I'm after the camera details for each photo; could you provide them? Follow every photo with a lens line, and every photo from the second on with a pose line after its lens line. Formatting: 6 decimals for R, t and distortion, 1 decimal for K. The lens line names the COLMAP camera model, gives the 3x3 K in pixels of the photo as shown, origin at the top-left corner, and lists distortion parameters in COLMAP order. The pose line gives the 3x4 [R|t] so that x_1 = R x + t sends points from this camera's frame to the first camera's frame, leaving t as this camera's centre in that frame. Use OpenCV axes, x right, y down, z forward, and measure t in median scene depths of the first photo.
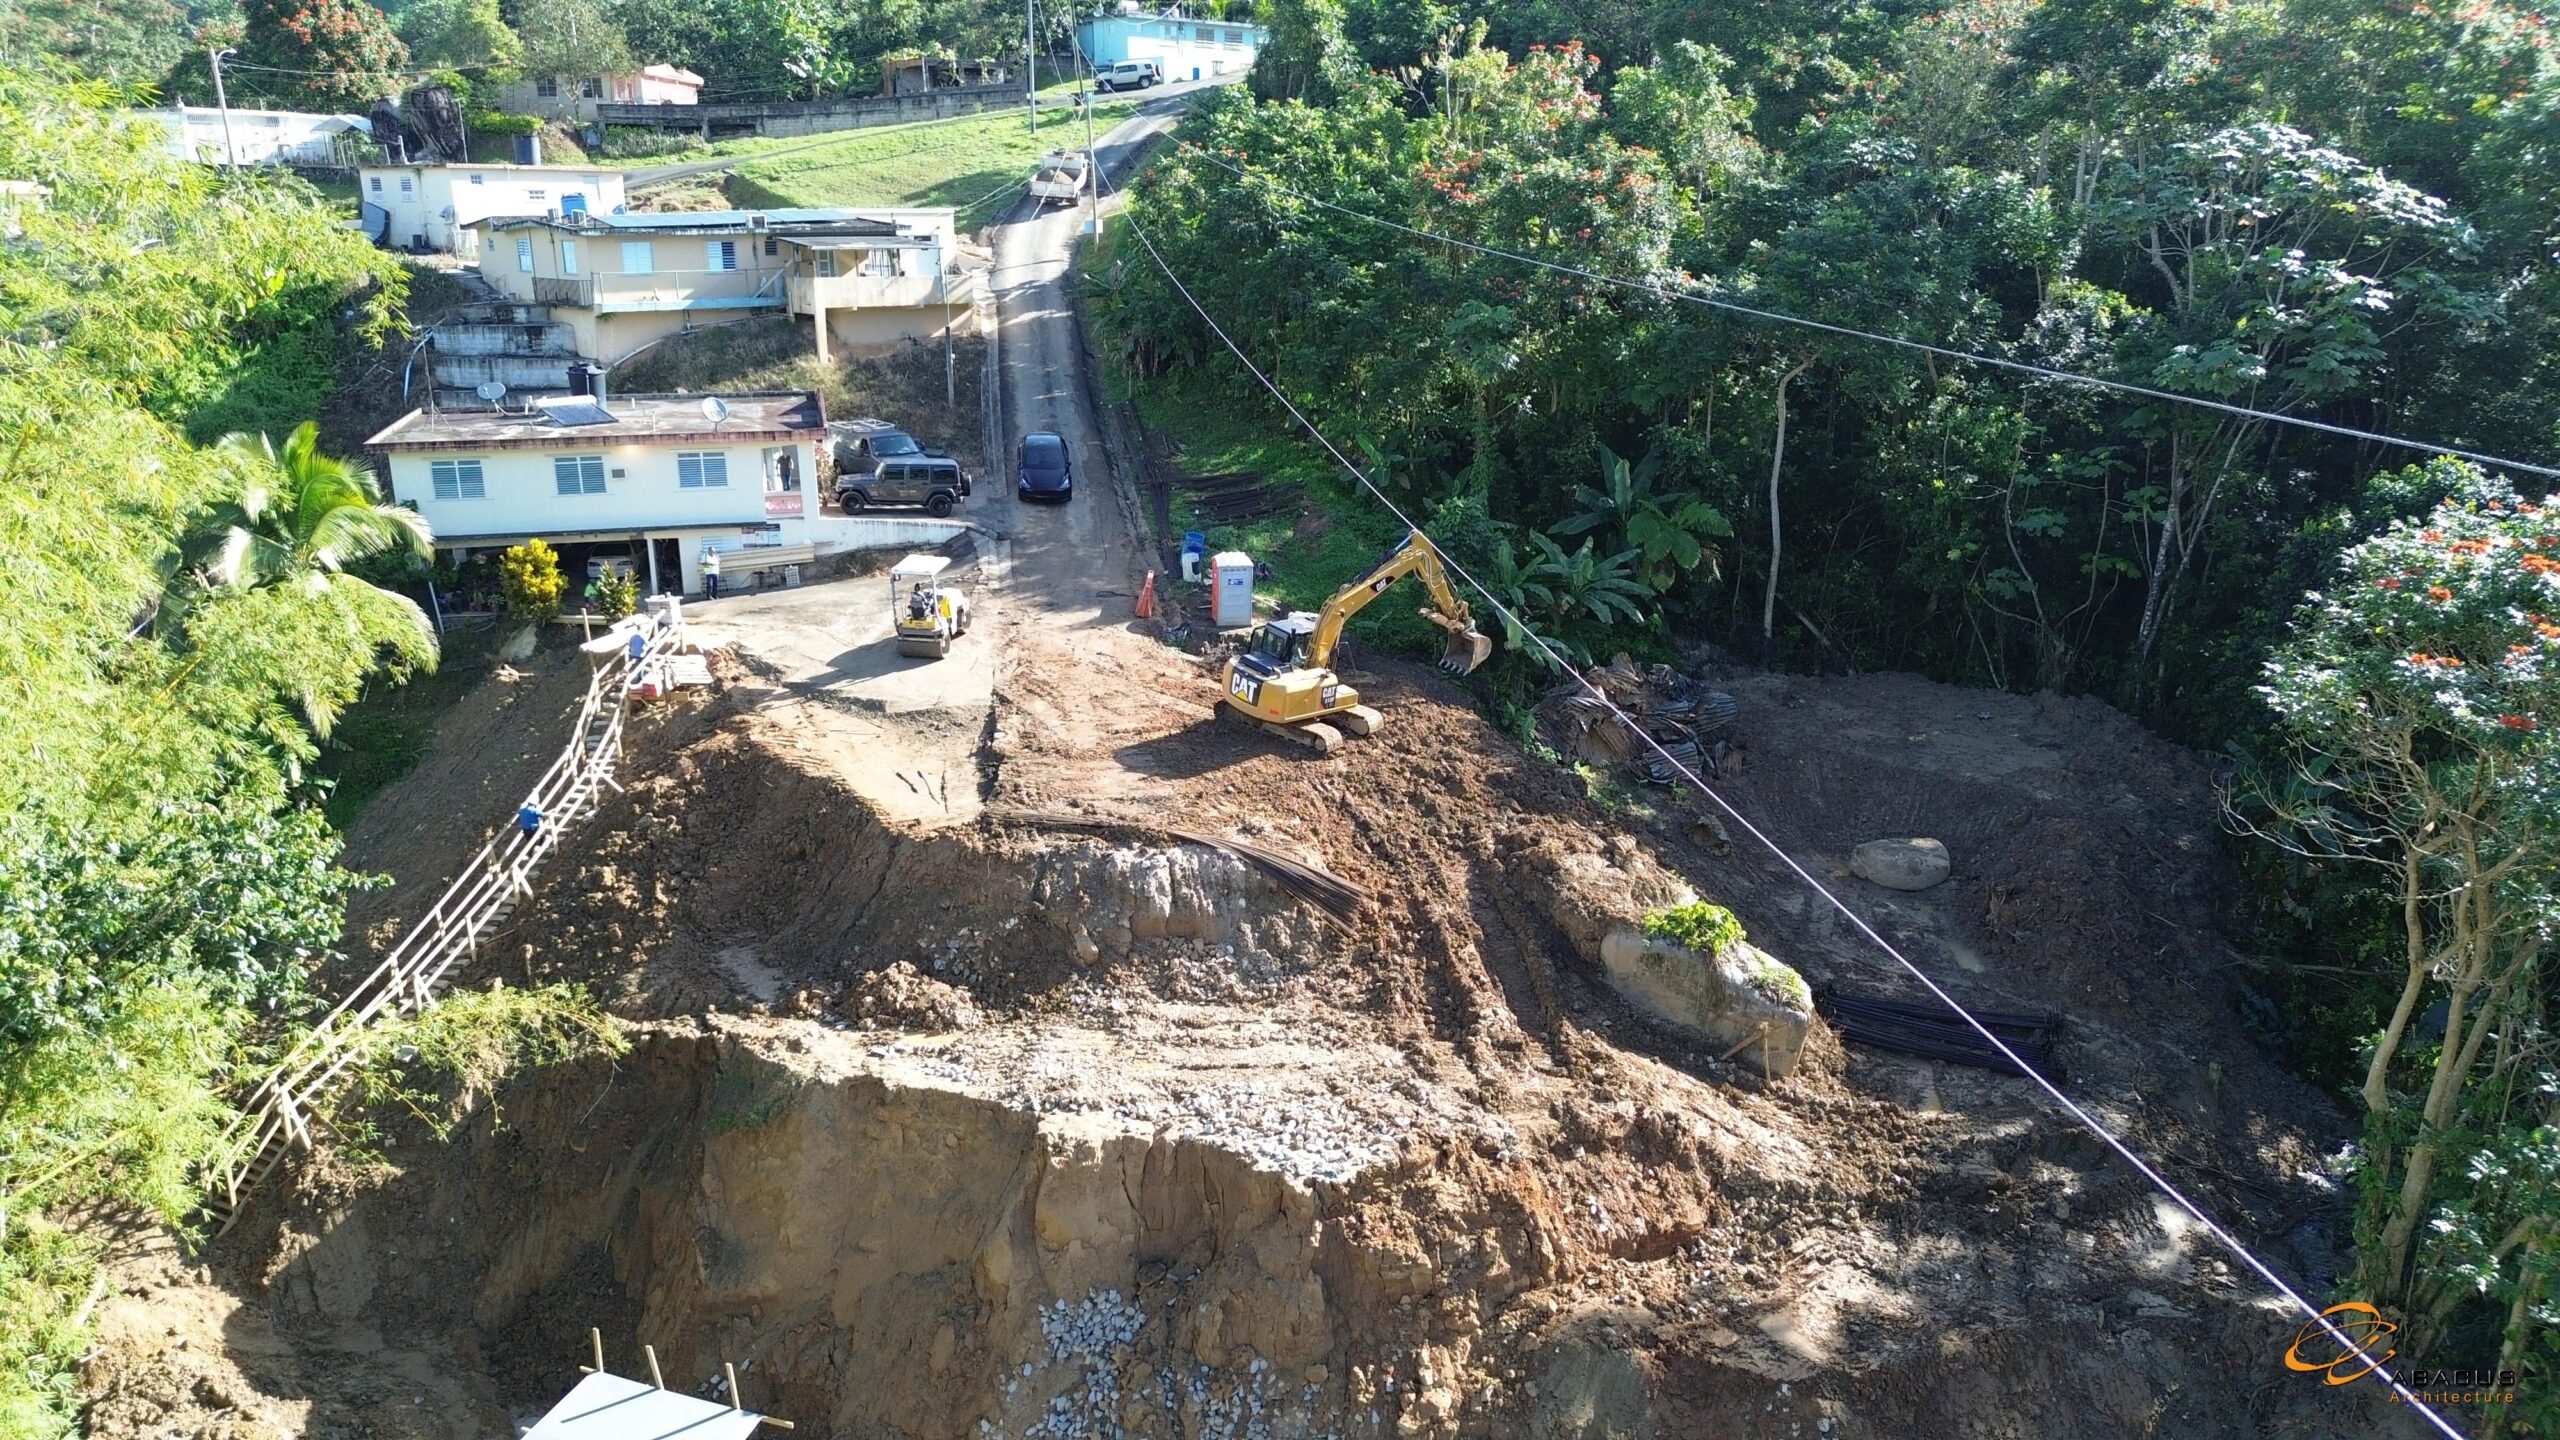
lens RADIAL K [[1822.9, 0, 1275.8], [0, 1822.9, 716.7], [0, 0, 1]] dist [0.117517, -0.145472]
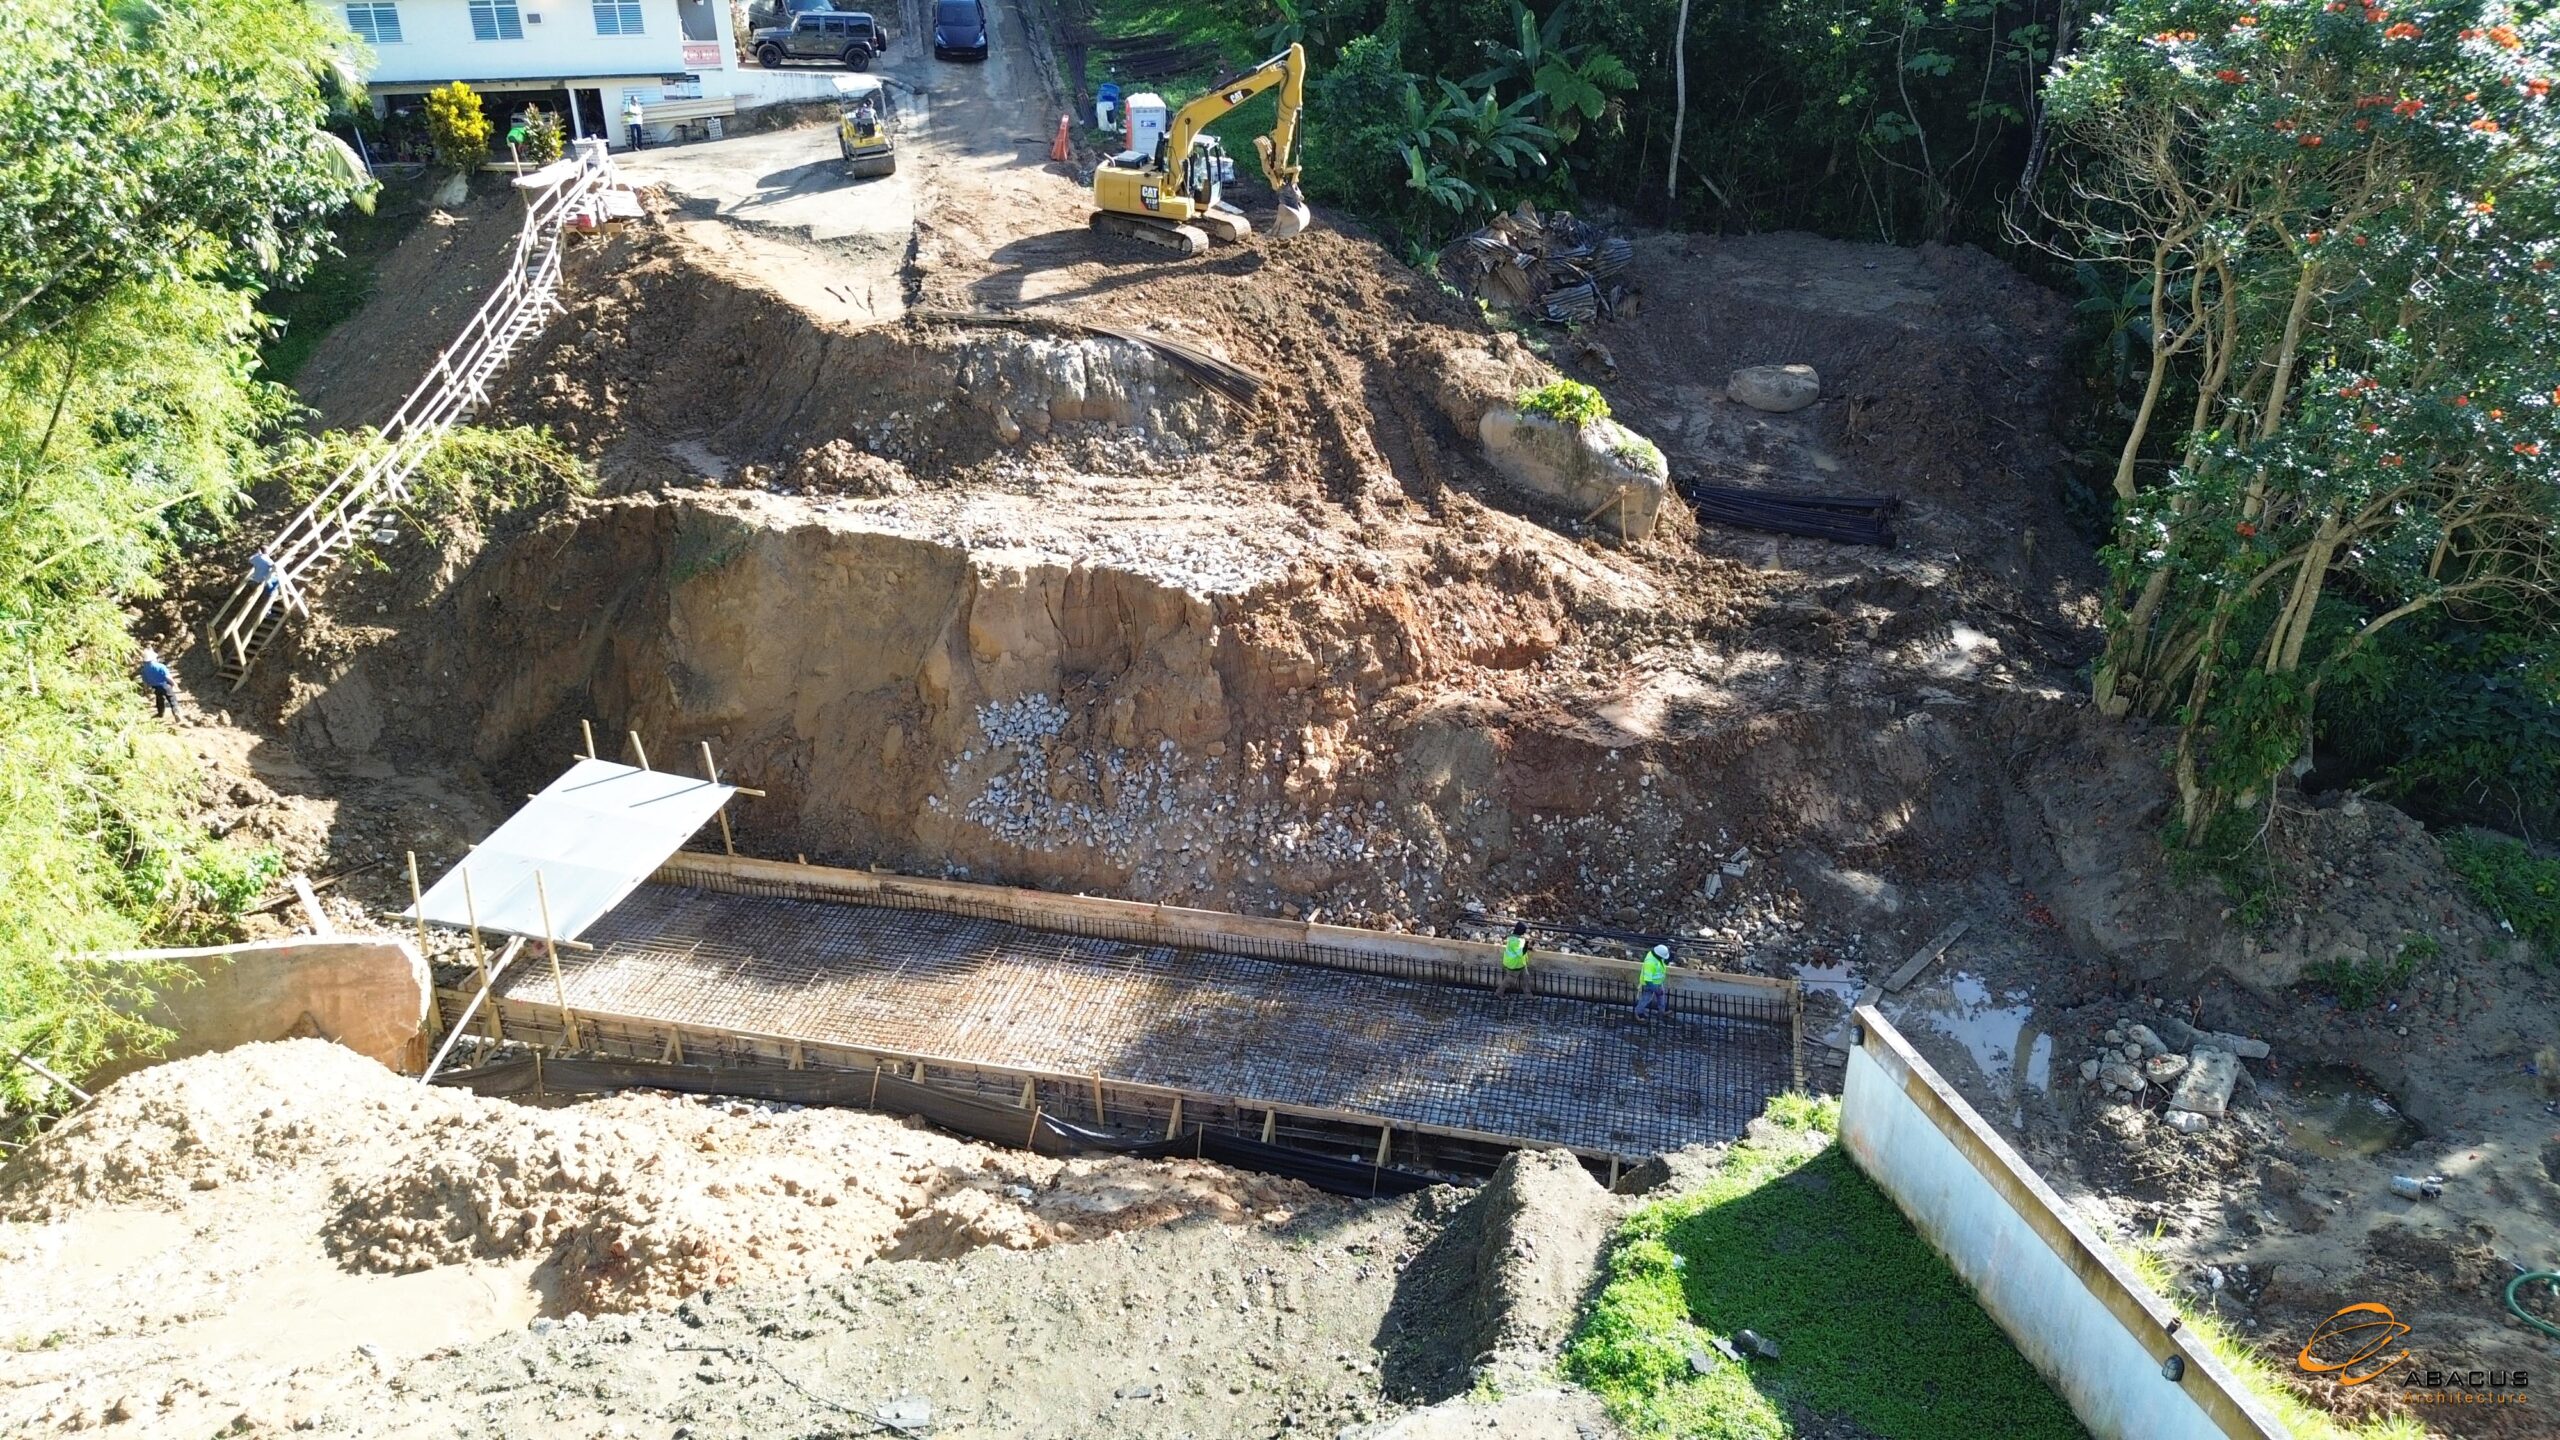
lens RADIAL K [[1822.9, 0, 1275.8], [0, 1822.9, 716.7], [0, 0, 1]] dist [0.117517, -0.145472]
pose [[0.999570, -0.017155, 0.023778, 0.026373], [0.012969, 0.986012, 0.166168, 0.114825], [-0.026296, -0.165788, 0.985811, -0.109571]]
